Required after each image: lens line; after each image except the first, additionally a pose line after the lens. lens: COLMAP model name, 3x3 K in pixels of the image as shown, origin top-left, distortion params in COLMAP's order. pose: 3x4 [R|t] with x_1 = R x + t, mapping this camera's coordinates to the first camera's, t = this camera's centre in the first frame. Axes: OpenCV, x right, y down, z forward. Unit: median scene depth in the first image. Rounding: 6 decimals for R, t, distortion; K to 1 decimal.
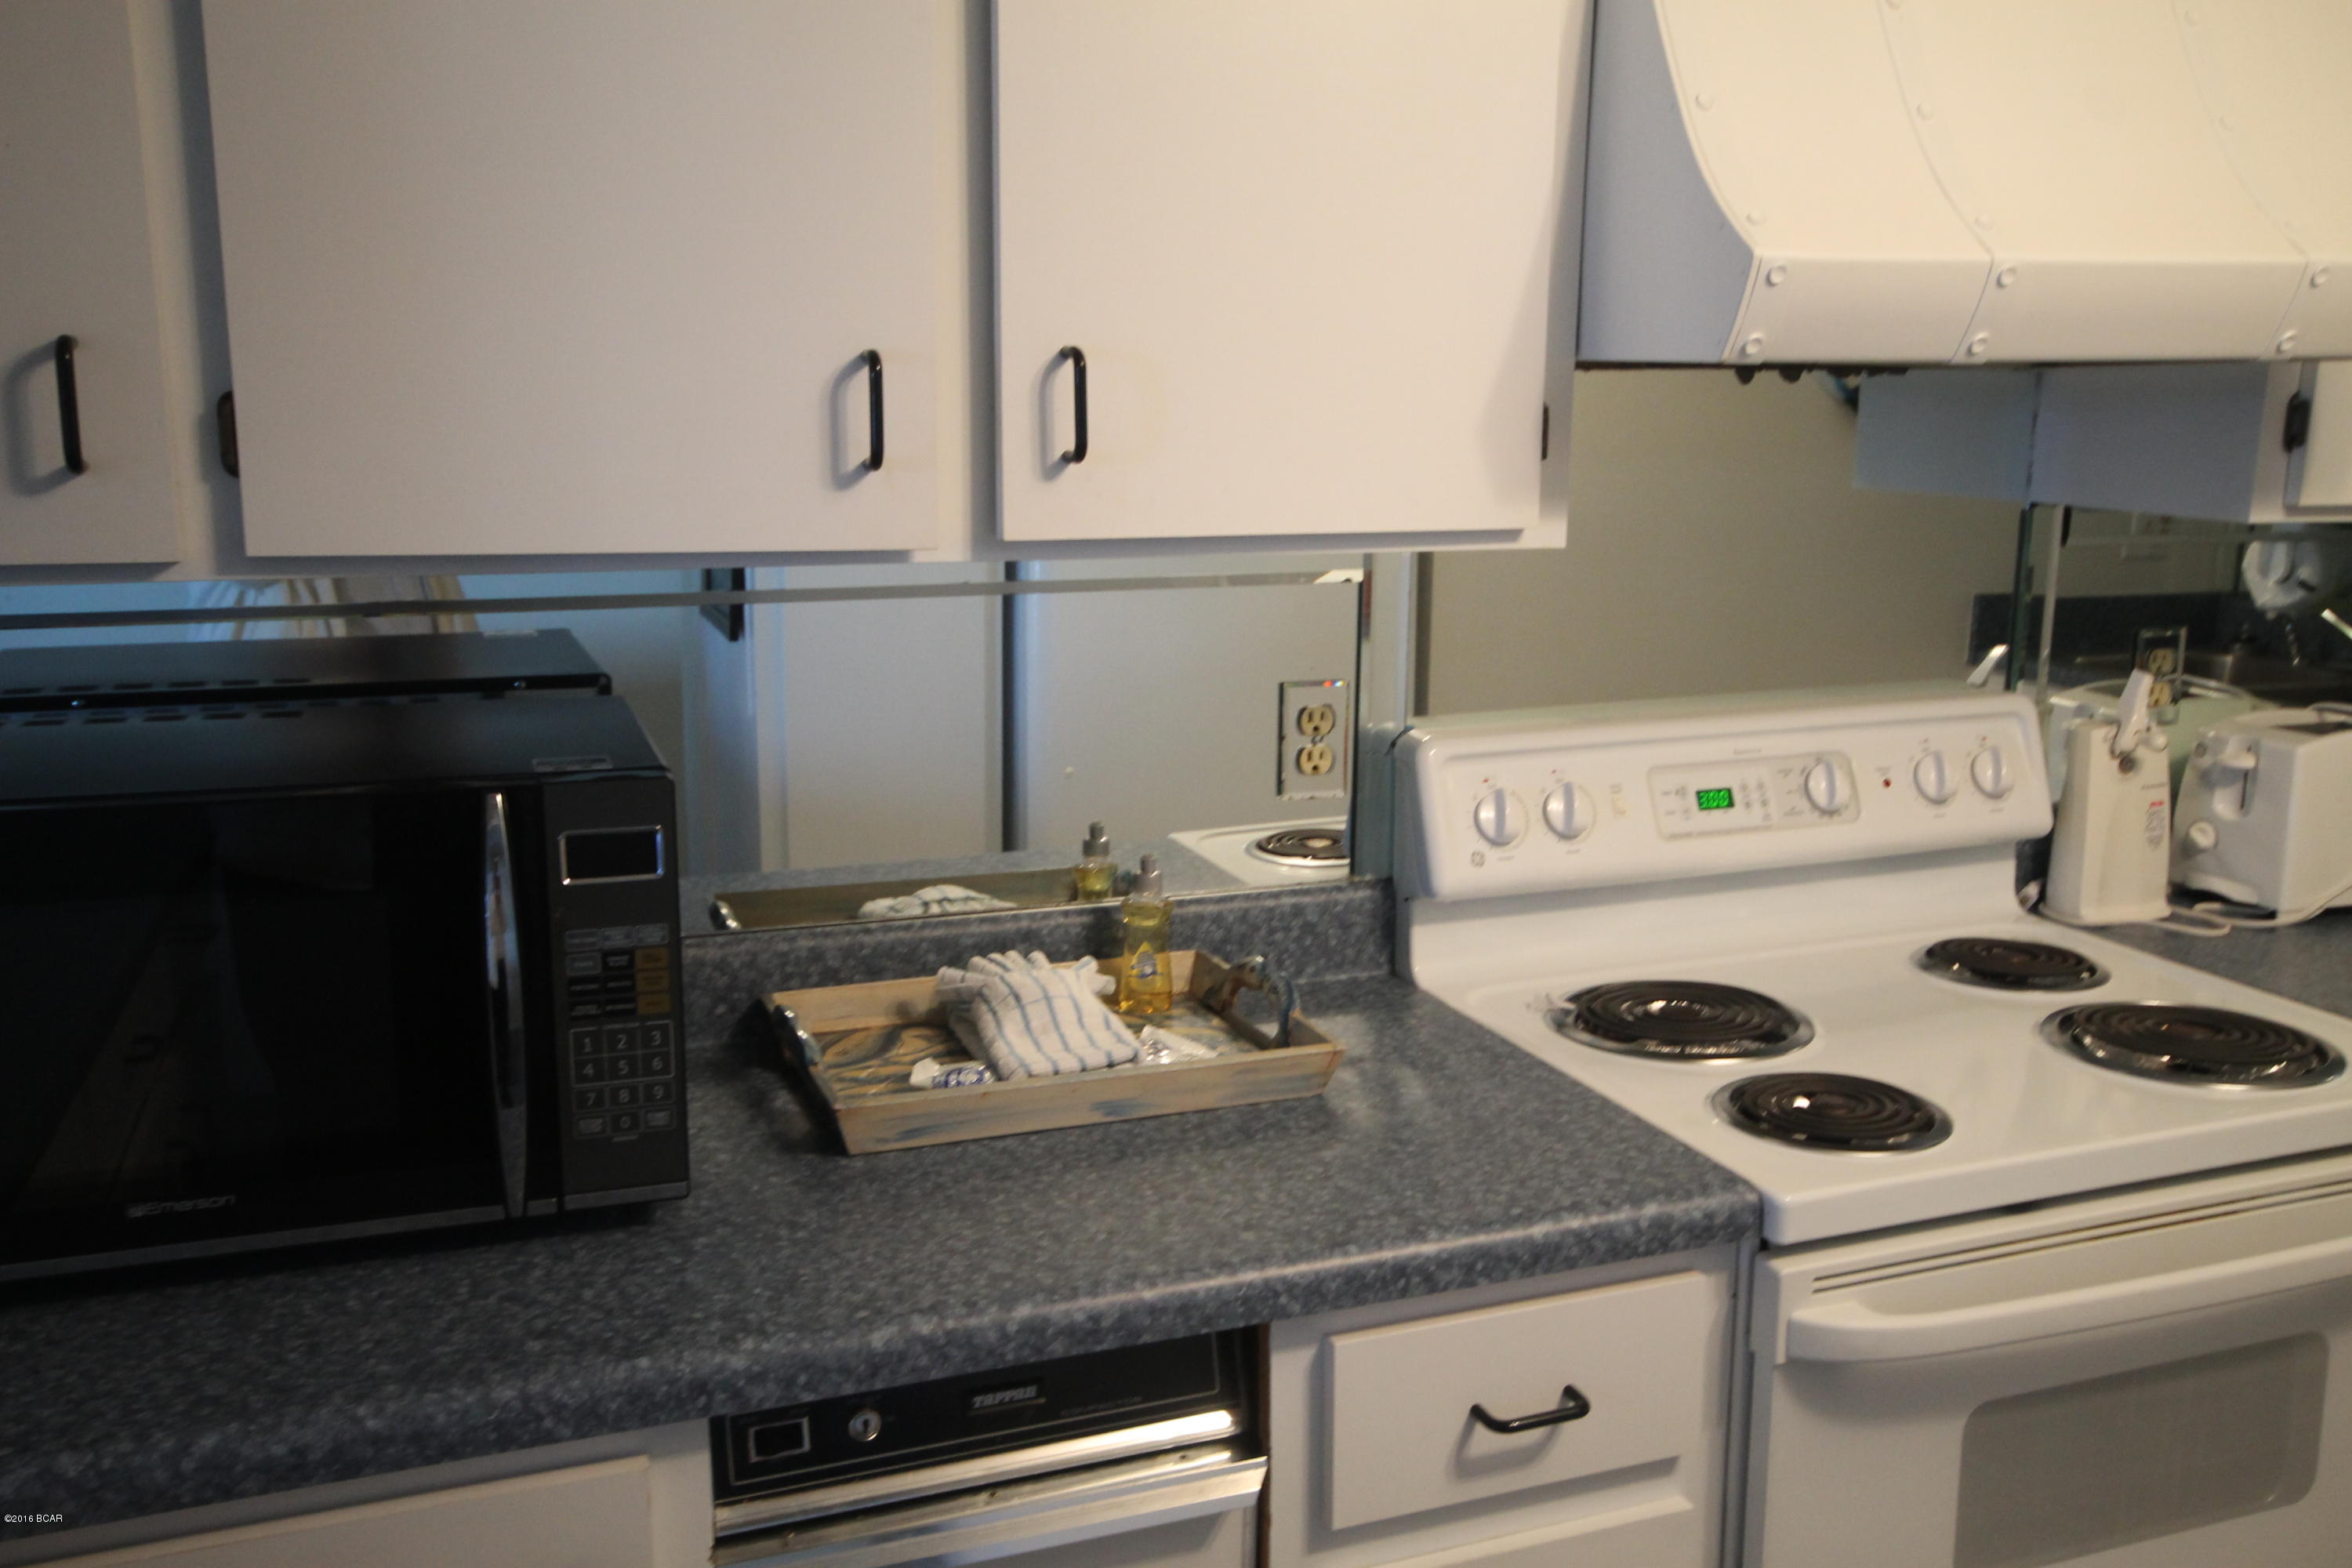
lens RADIAL K [[2052.1, 0, 1193.4], [0, 2052.1, 790.7], [0, 0, 1]] dist [-0.001142, 0.056627]
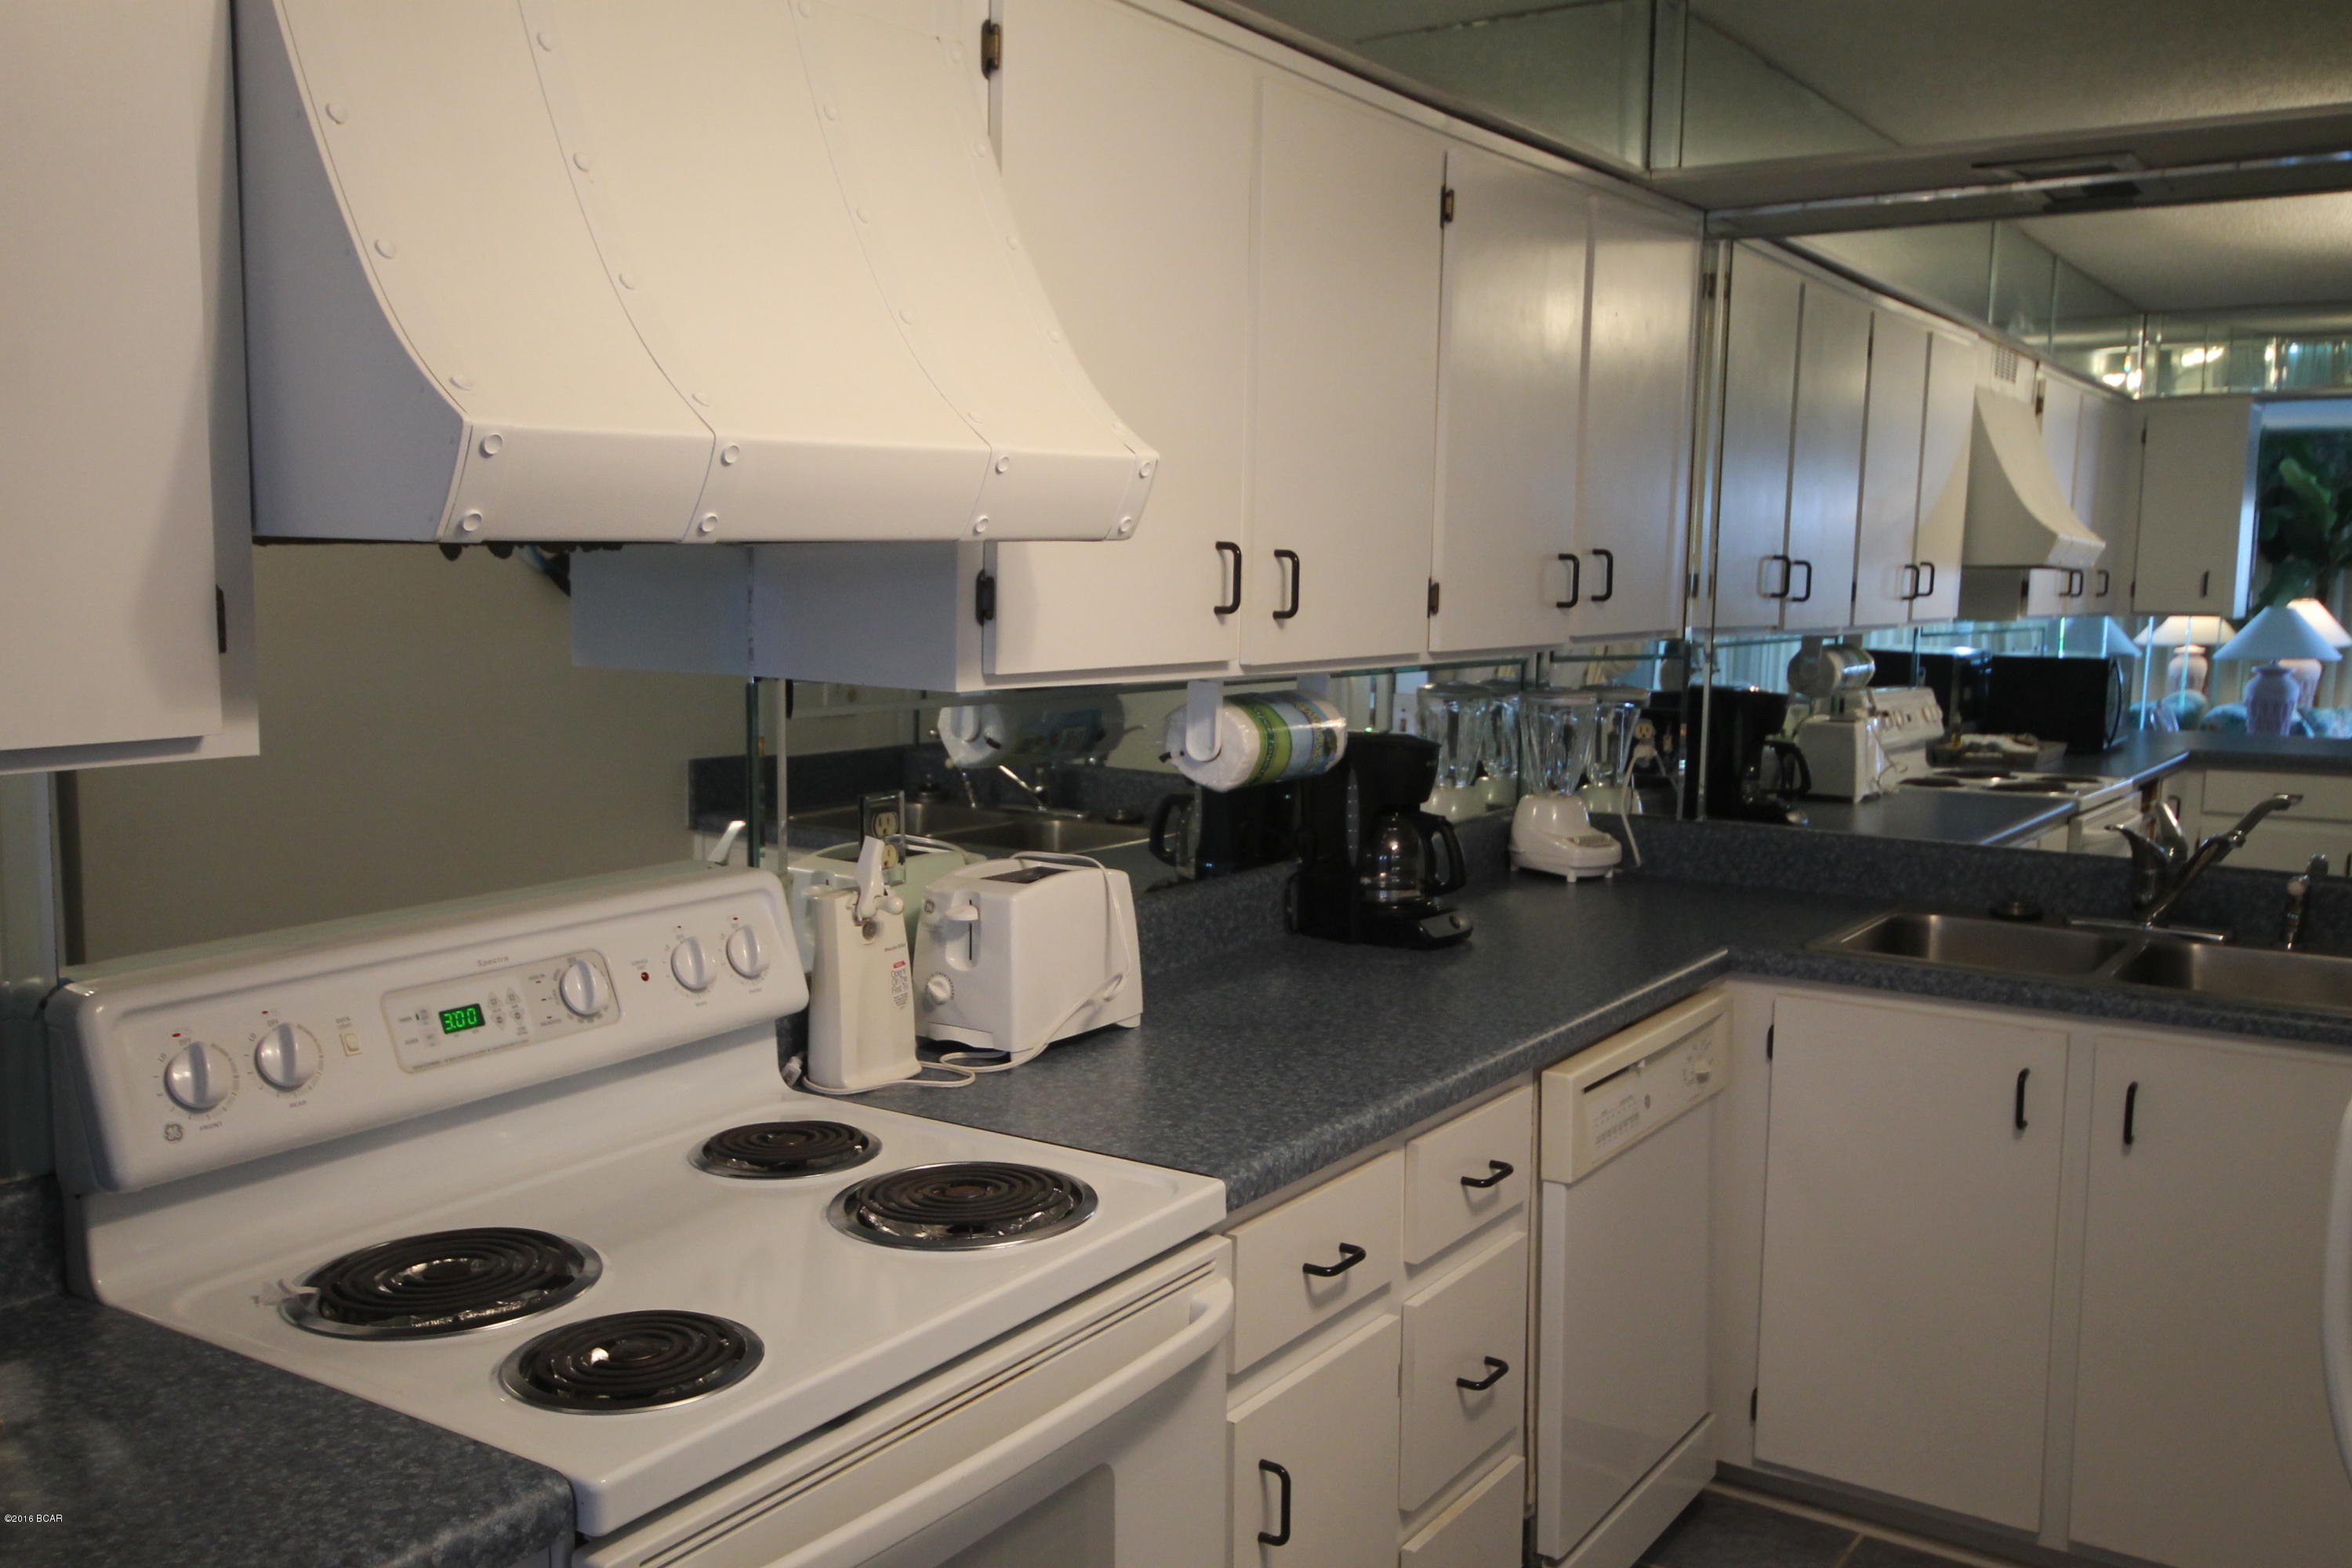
lens RADIAL K [[2052.1, 0, 1193.4], [0, 2052.1, 790.7], [0, 0, 1]] dist [-0.001142, 0.056627]
pose [[0.816317, -0.065689, 0.573857, 0.009455], [0.110353, 0.992948, -0.043315, -0.026916], [-0.566965, 0.098686, 0.817809, 0.101051]]
